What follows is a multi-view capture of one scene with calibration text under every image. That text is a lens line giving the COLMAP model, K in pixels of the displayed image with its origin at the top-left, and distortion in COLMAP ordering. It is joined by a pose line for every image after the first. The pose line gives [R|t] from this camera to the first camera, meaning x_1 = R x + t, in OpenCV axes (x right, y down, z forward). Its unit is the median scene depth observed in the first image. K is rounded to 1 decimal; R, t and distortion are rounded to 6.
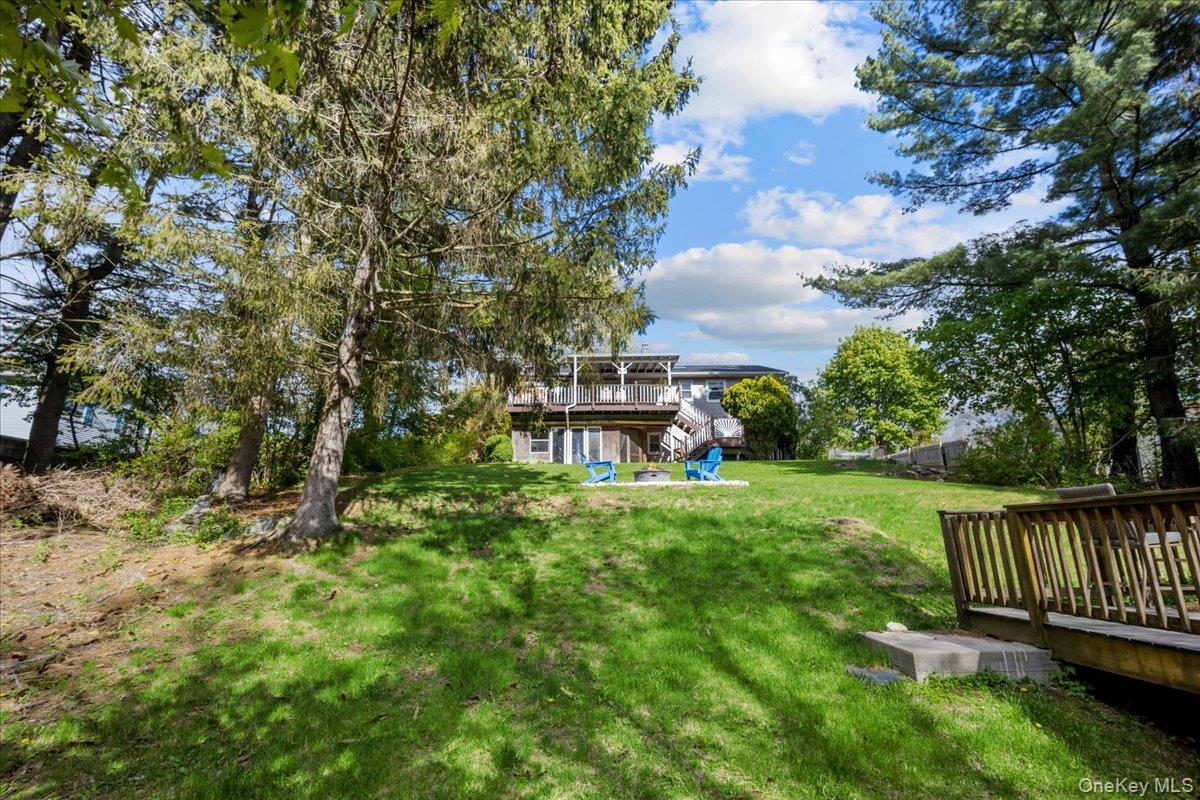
lens RADIAL K [[522.2, 0, 600.6], [0, 522.2, 389.6], [0, 0, 1]] dist [-0.006879, 0.000500]
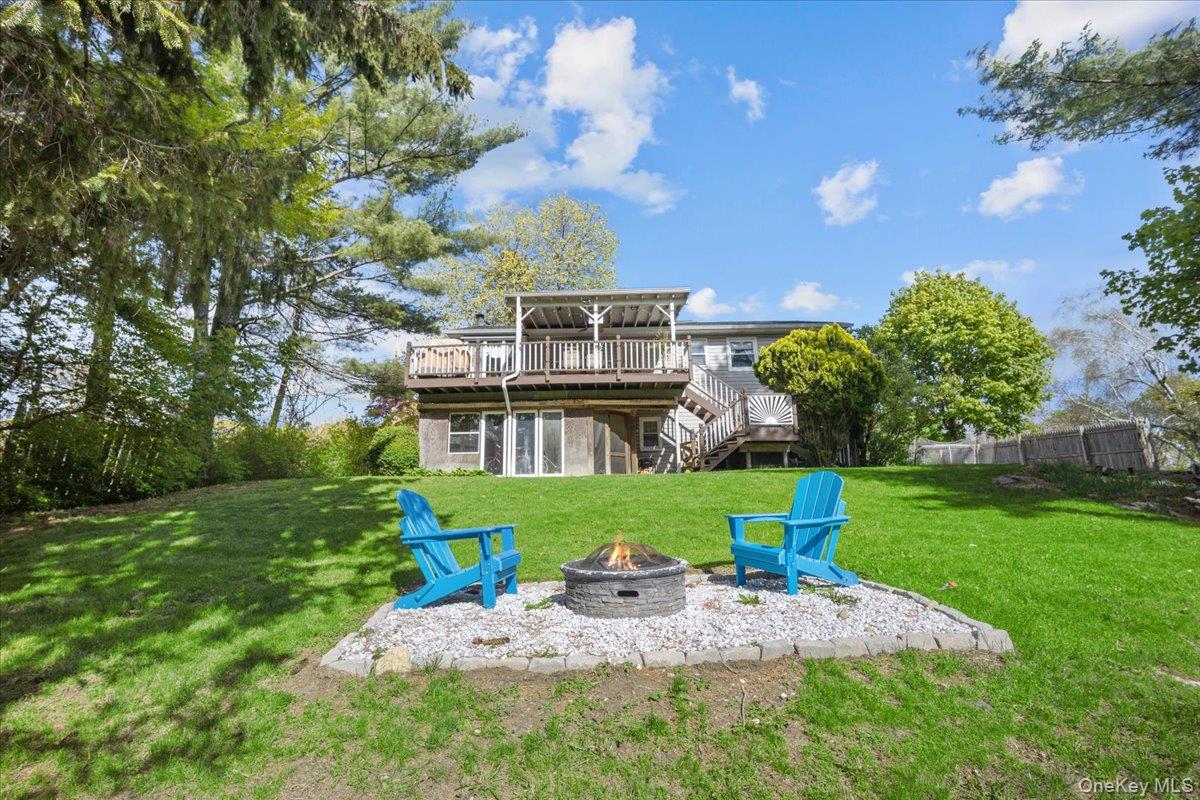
lens RADIAL K [[522.2, 0, 600.6], [0, 522.2, 389.6], [0, 0, 1]] dist [-0.006879, 0.000500]
pose [[0.999917, -0.012607, 0.002496, 0.044067], [0.012517, 0.999367, 0.033290, 0.026764], [-0.002914, -0.033256, 0.999443, 0.383215]]
